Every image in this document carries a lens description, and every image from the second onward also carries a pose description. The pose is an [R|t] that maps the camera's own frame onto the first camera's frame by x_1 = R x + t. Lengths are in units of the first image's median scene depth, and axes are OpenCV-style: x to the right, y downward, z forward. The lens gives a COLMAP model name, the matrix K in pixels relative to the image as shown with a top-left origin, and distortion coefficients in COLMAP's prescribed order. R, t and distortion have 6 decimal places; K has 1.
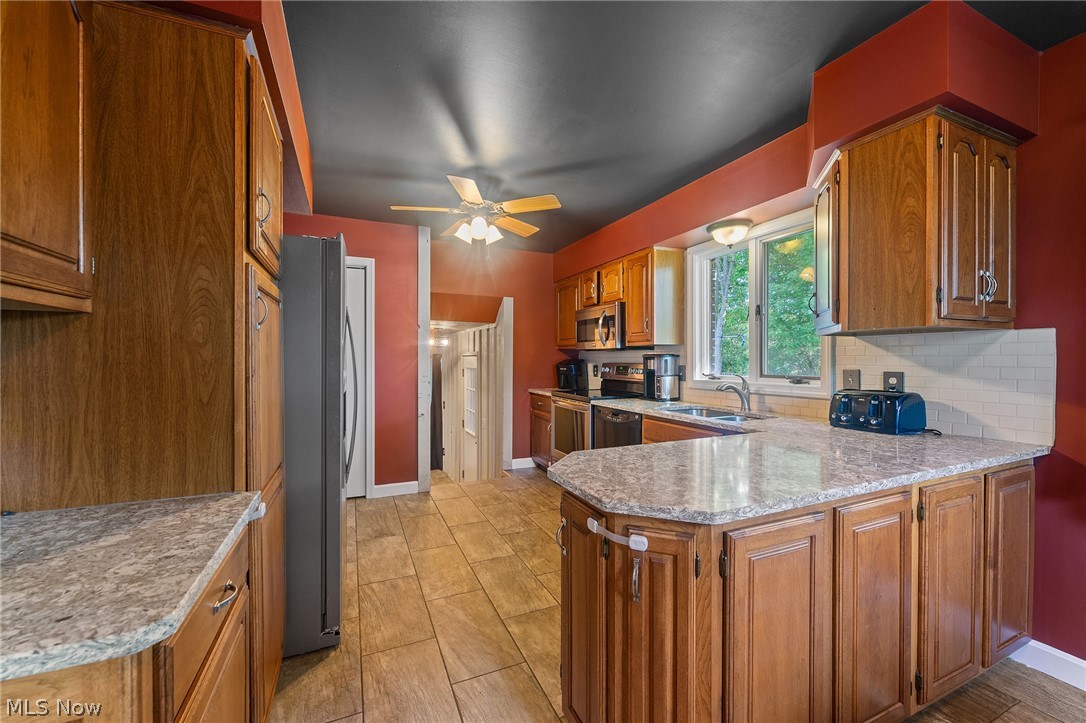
lens RADIAL K [[435.5, 0, 544.2], [0, 435.5, 360.0], [0, 0, 1]] dist [0.001415, 0.000103]
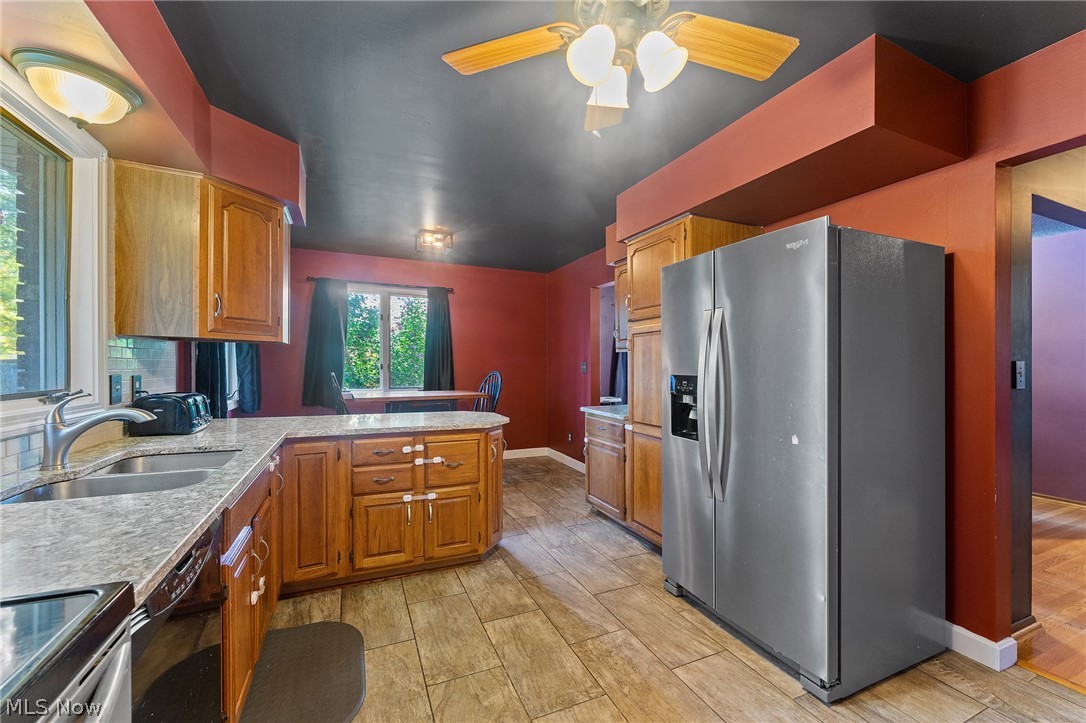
lens RADIAL K [[435.5, 0, 544.2], [0, 435.5, 360.0], [0, 0, 1]] dist [0.001415, 0.000103]
pose [[-0.999987, -0.004742, 0.001757, -0.093020], [-0.004735, 0.999981, 0.003930, -0.014439], [-0.001775, 0.003921, -0.999991, 1.833145]]
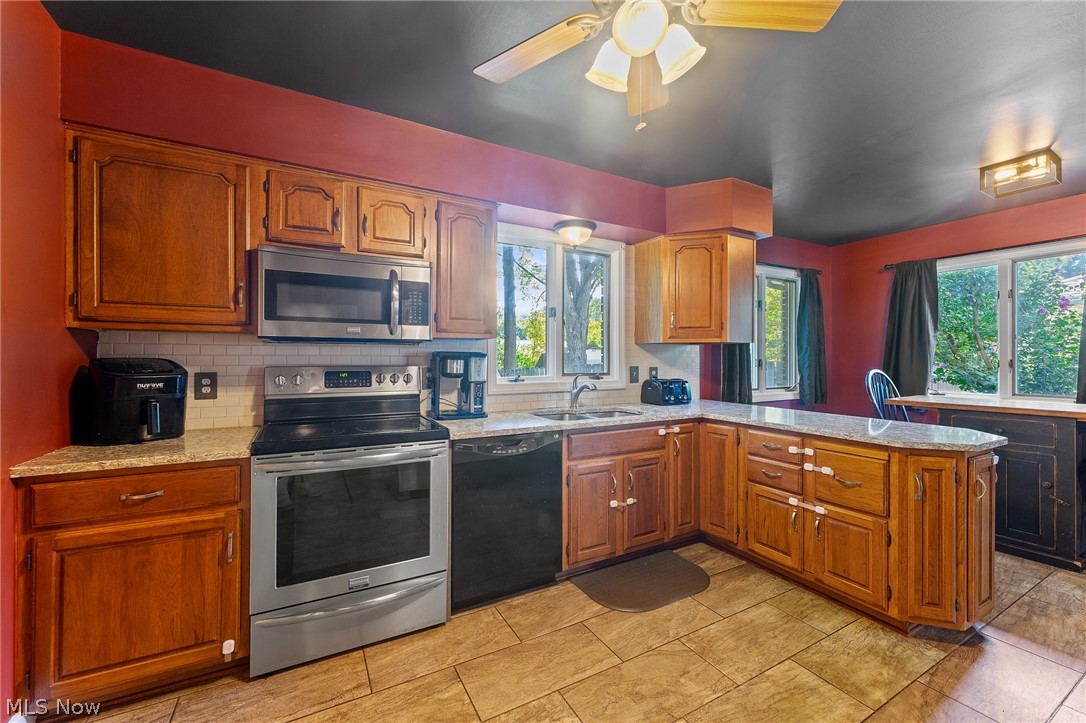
lens RADIAL K [[435.5, 0, 544.2], [0, 435.5, 360.0], [0, 0, 1]] dist [0.001415, 0.000103]
pose [[-0.091238, 0.002249, 0.995827, -0.694230], [0.002440, 0.999995, -0.002035, 0.003251], [-0.995826, 0.002244, -0.091243, 1.442124]]
